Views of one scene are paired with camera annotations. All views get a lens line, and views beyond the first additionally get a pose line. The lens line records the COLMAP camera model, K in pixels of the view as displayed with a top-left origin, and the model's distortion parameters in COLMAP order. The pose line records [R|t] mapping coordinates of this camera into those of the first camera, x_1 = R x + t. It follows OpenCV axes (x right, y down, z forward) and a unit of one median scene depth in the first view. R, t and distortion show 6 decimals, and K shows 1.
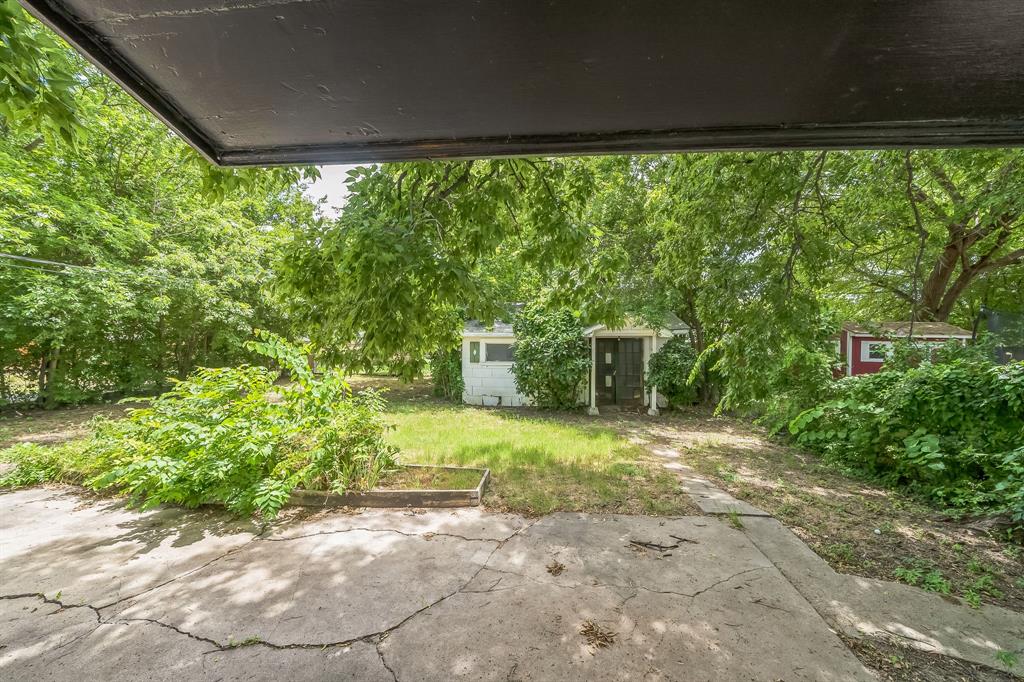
lens RADIAL K [[364.4, 0, 512.7], [0, 364.4, 348.7], [0, 0, 1]] dist [-0.002595, -0.000200]
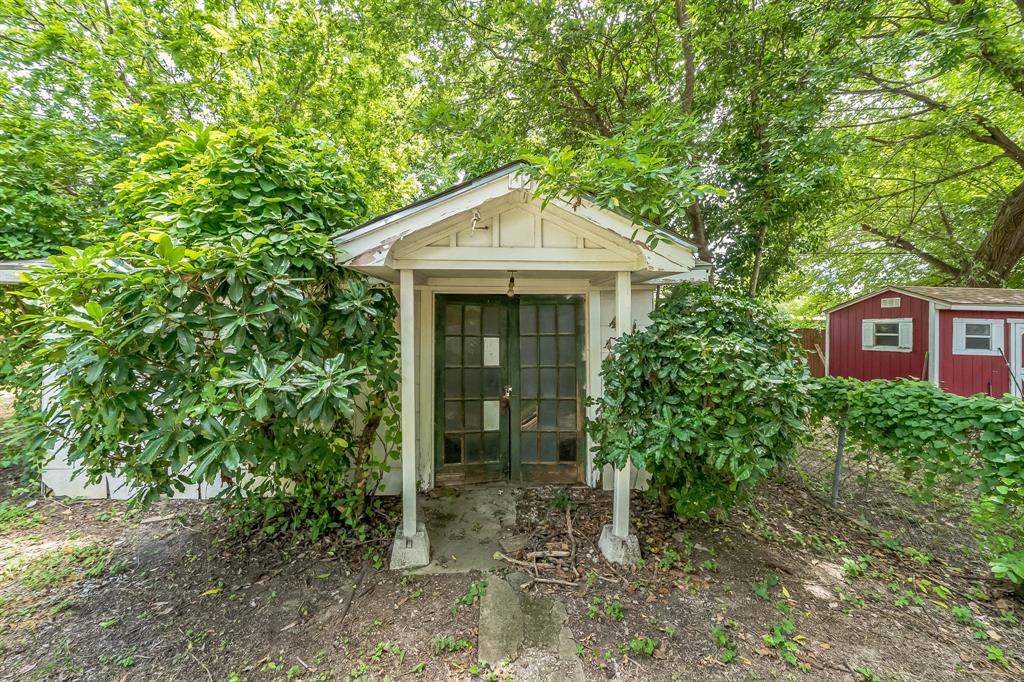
lens RADIAL K [[361.1, 0, 511.9], [0, 361.1, 342.4], [0, 0, 1]] dist [-0.002147, 0.000040]
pose [[0.987456, -0.000218, 0.157897, 0.259789], [-0.002714, 0.999828, 0.018354, 0.011731], [-0.157874, -0.018552, 0.987285, 0.740287]]
